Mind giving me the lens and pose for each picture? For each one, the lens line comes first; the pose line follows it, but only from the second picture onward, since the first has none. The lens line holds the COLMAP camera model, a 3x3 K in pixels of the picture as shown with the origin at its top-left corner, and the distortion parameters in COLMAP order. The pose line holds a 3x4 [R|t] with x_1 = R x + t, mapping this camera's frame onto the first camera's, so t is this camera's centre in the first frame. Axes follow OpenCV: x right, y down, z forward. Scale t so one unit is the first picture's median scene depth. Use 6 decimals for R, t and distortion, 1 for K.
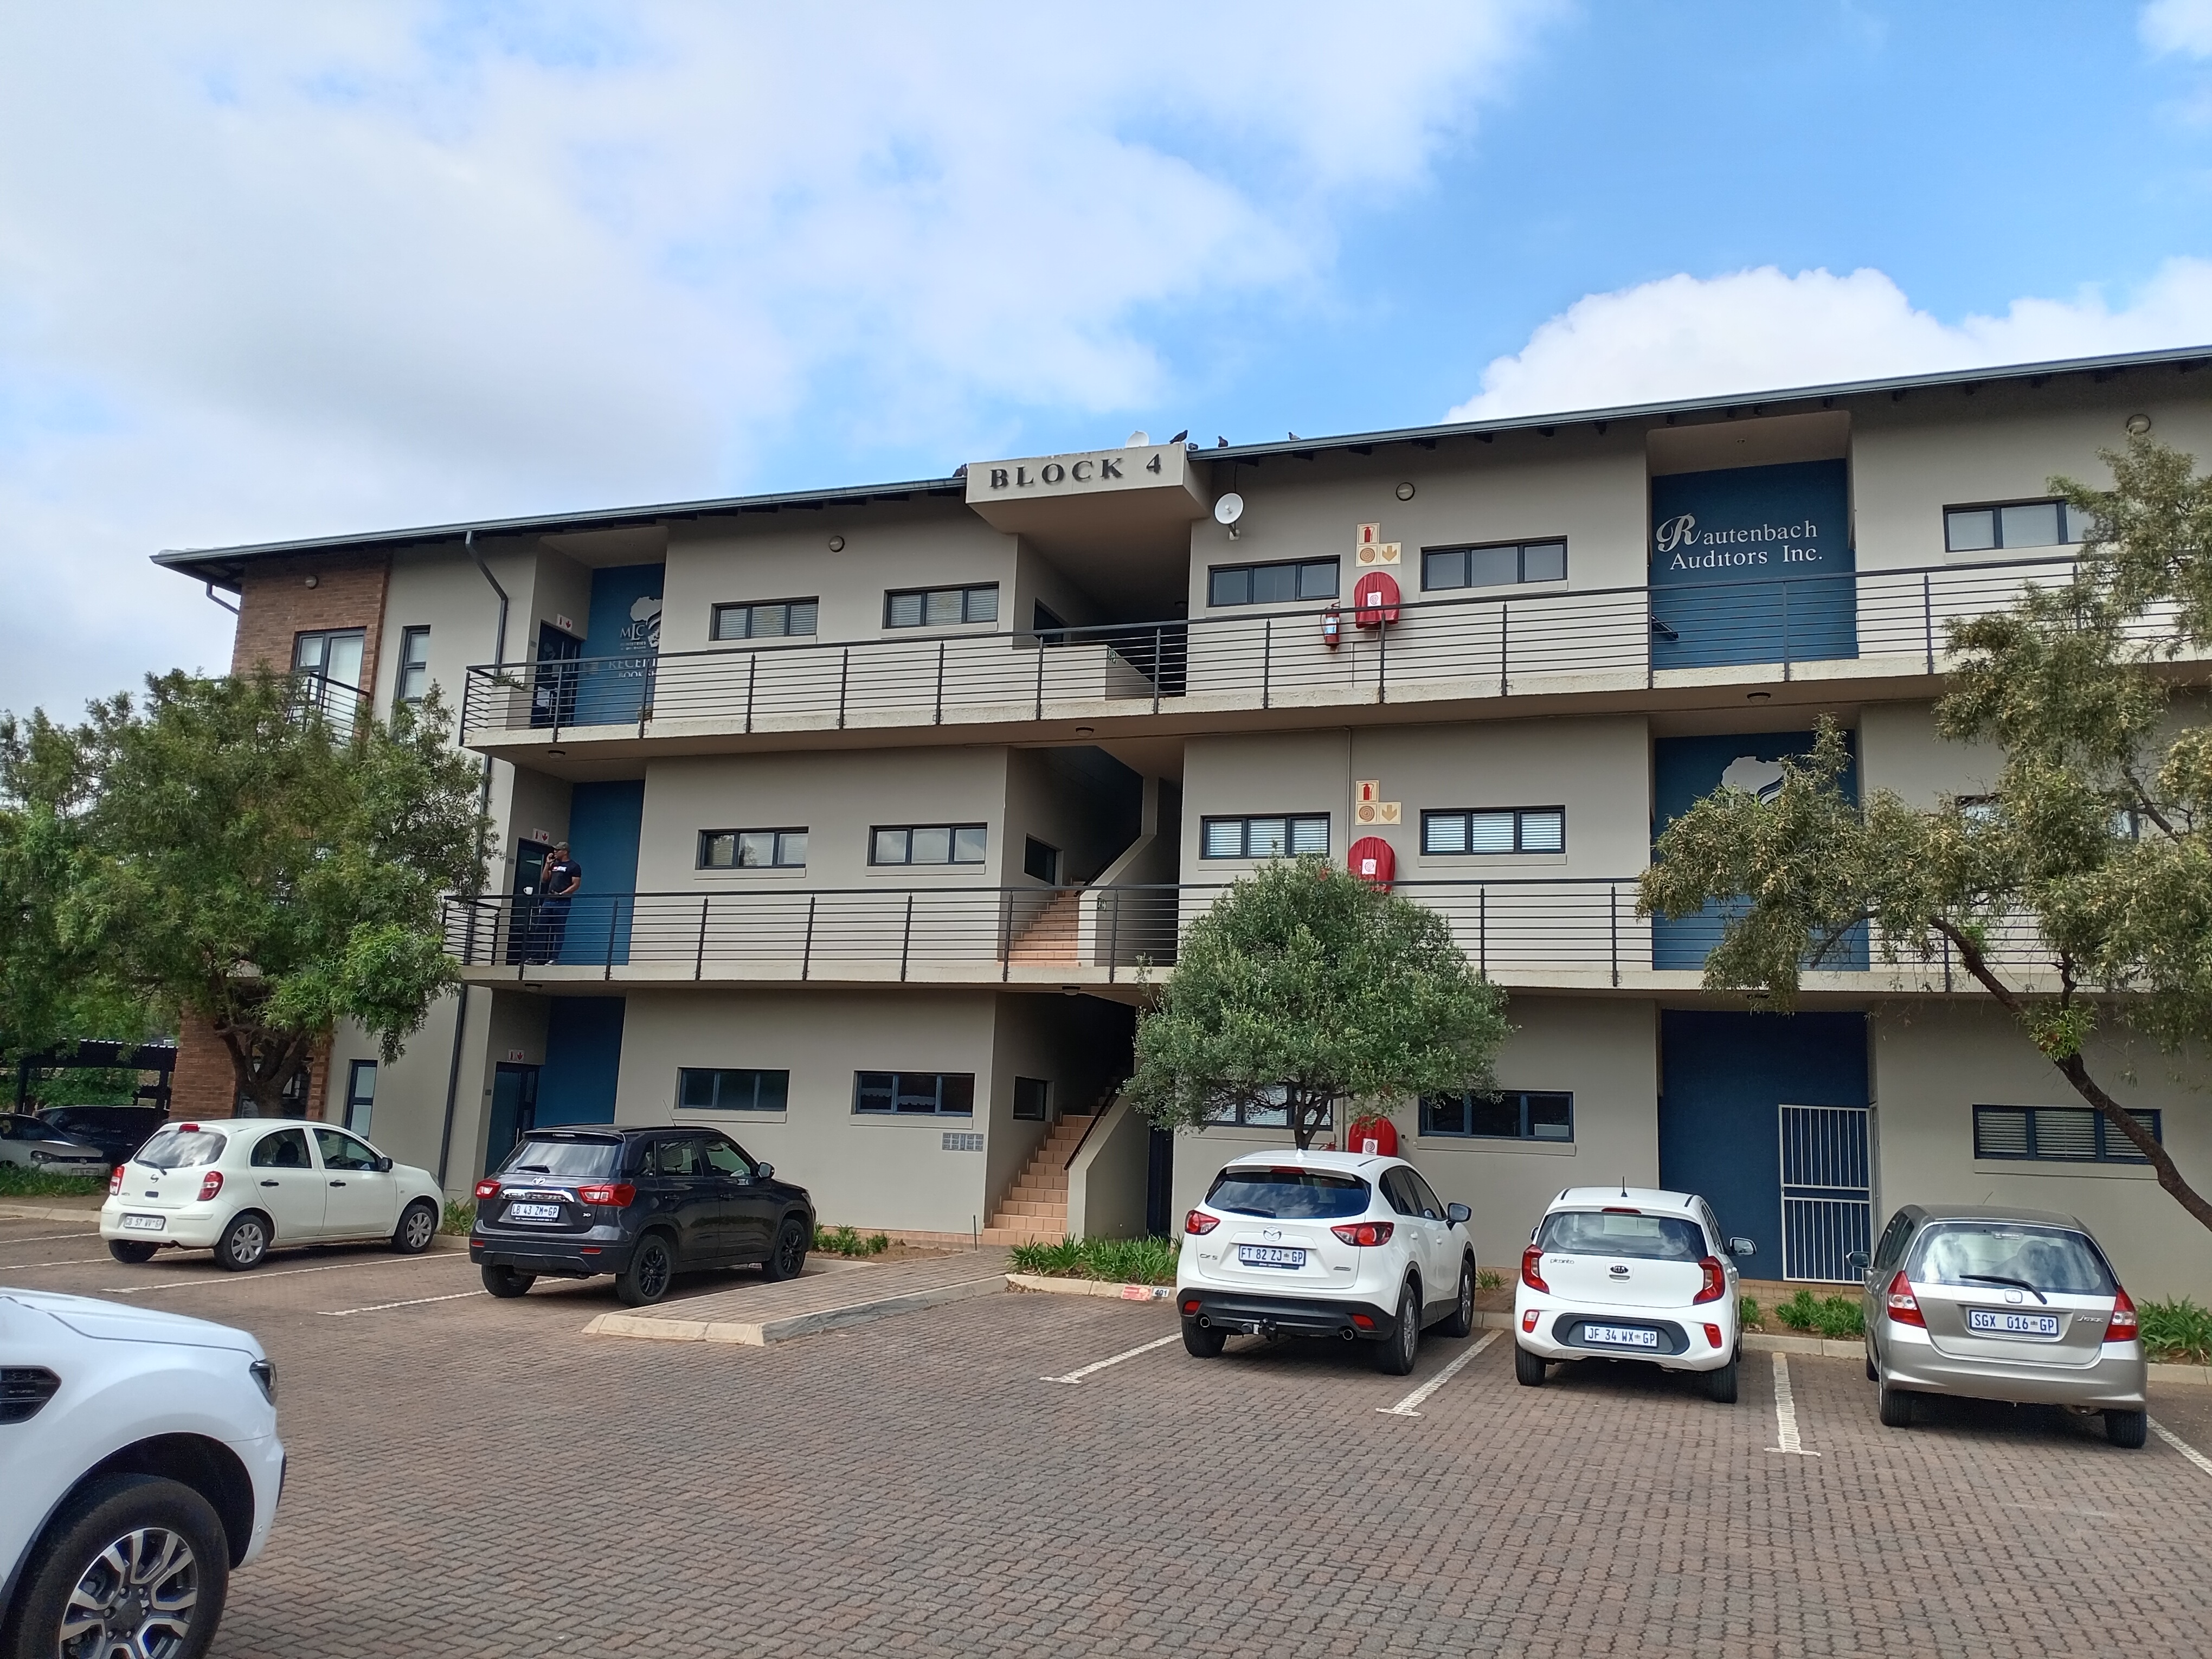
lens RADIAL K [[1764.9, 0, 1104.3], [0, 1764.9, 831.2], [0, 0, 1]] dist [0.059875, -0.112000]
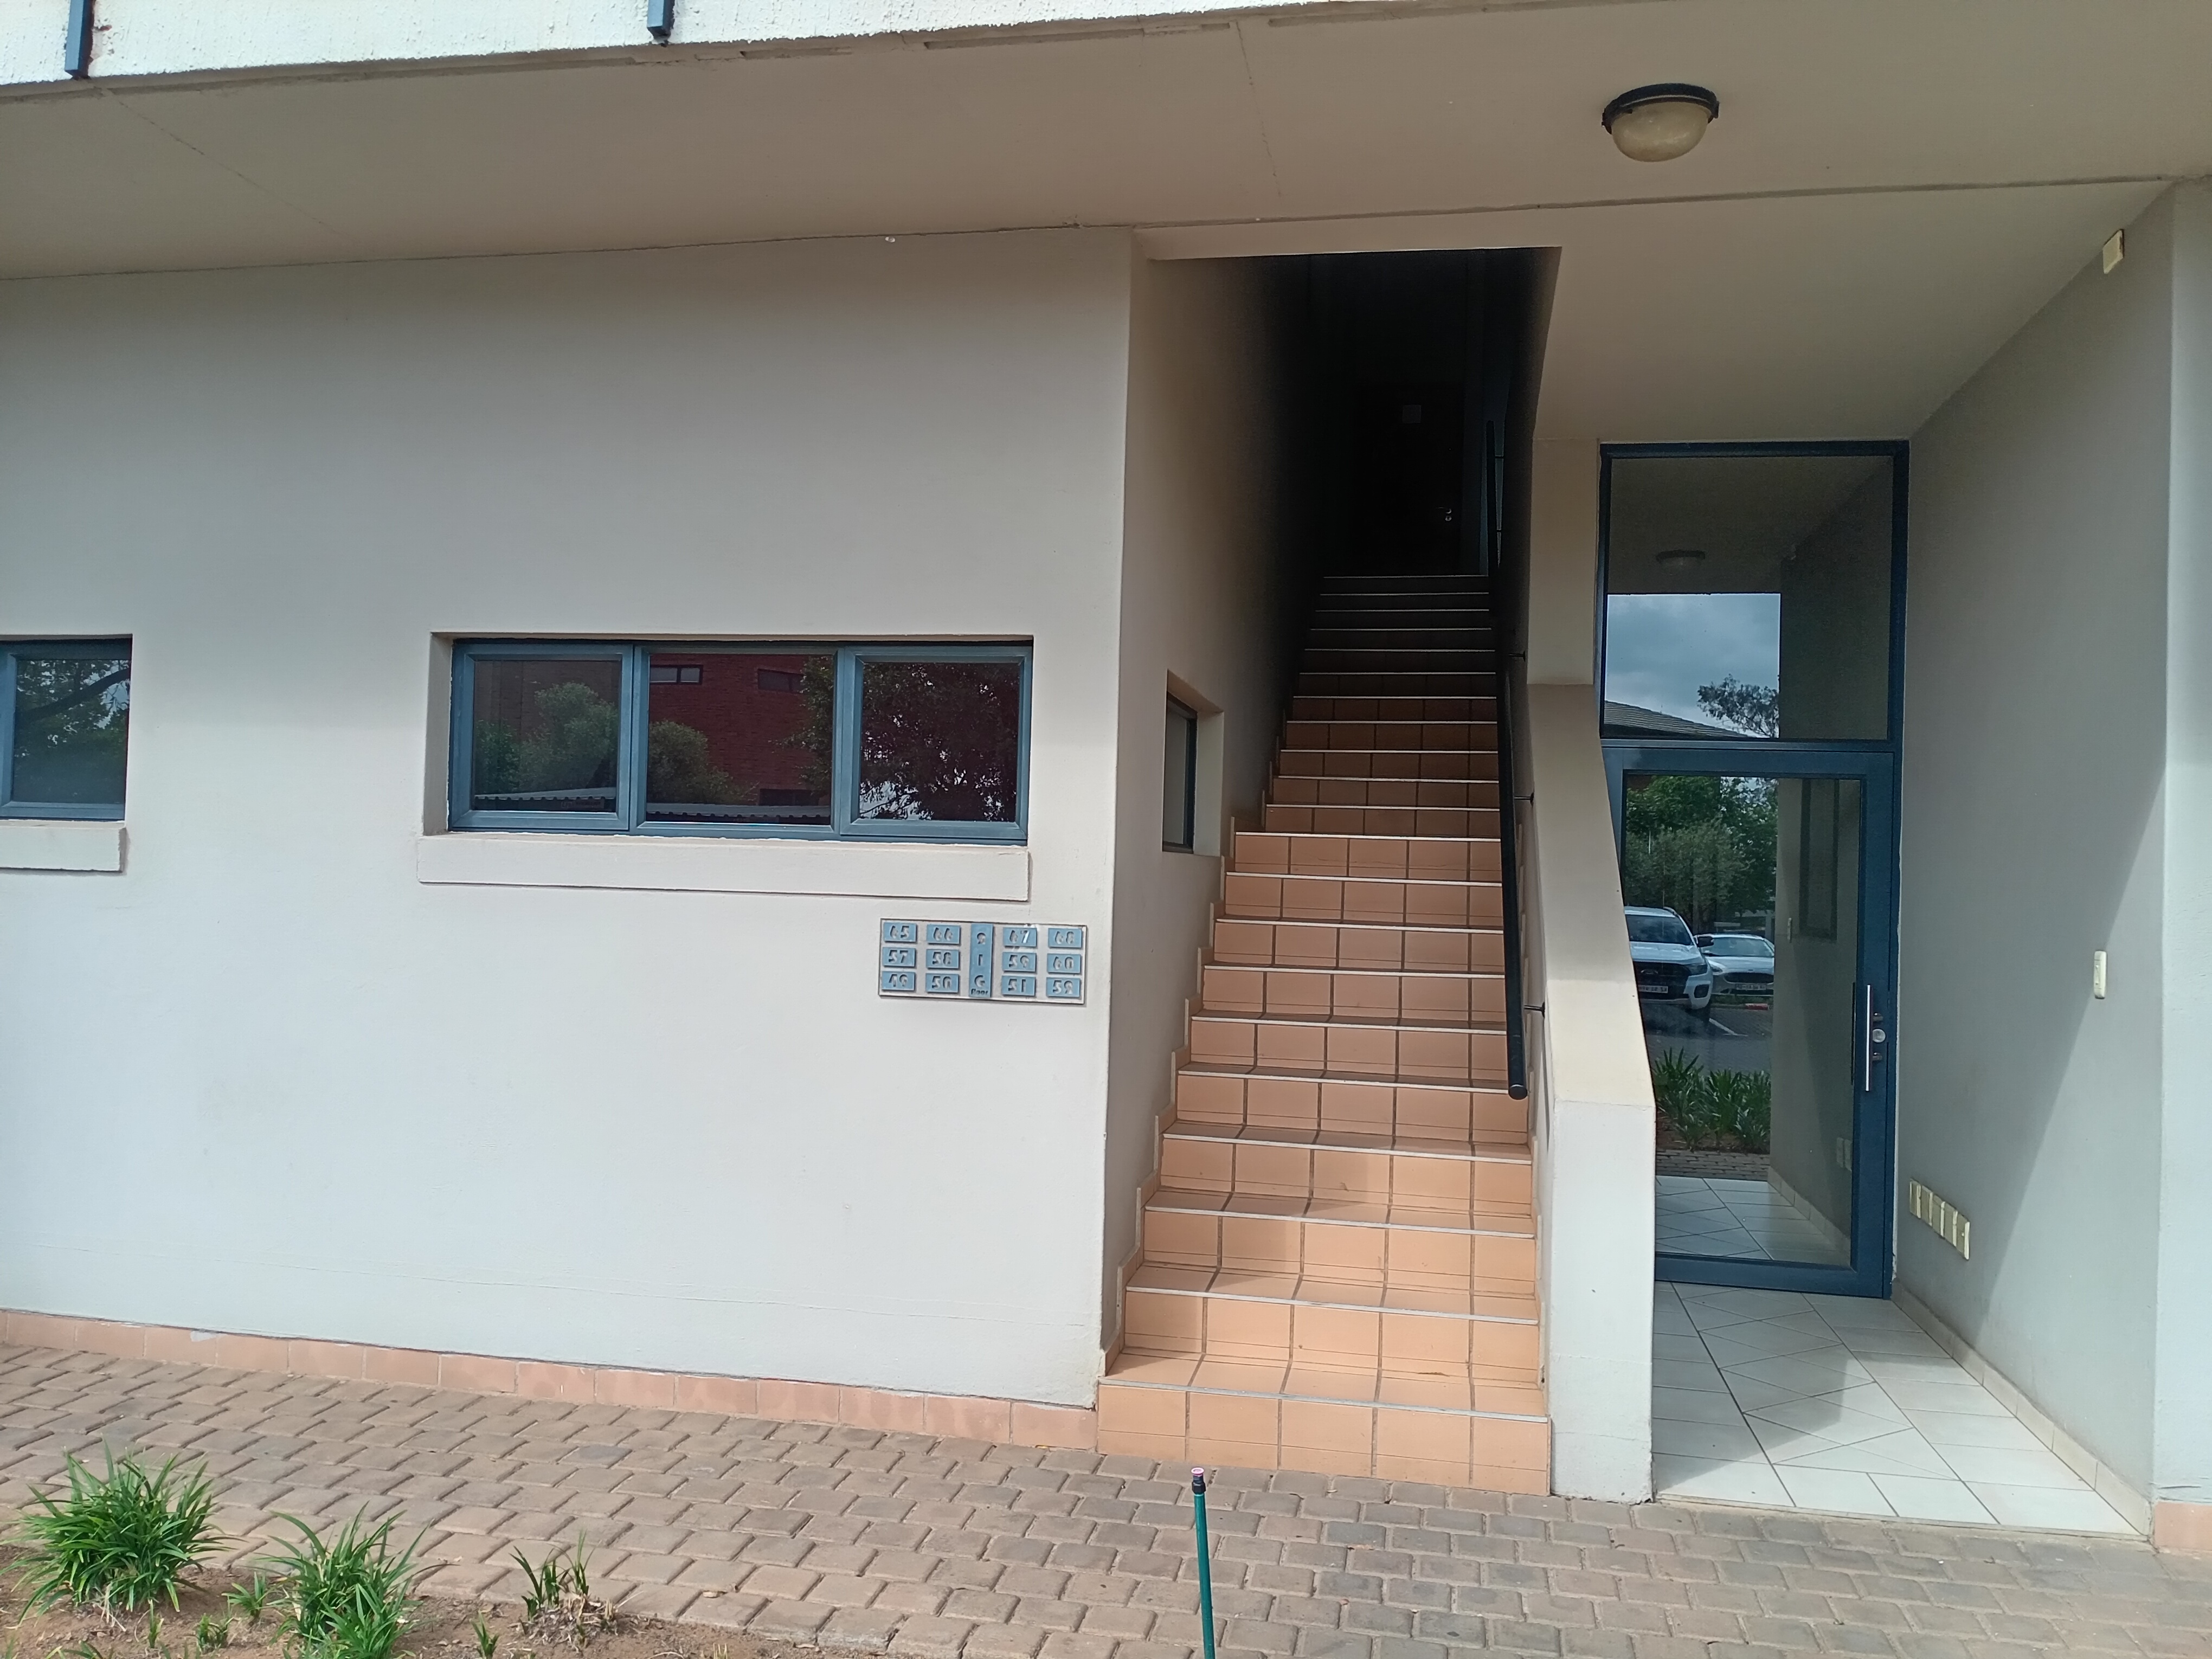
lens RADIAL K [[1764.9, 0, 1104.0], [0, 1764.9, 825.9], [0, 0, 1]] dist [0.059875, -0.112000]
pose [[0.990858, -0.006821, 0.134733, -0.093072], [-0.013656, 0.988519, 0.150475, 0.128777], [-0.134213, -0.150940, 0.979390, 0.798563]]
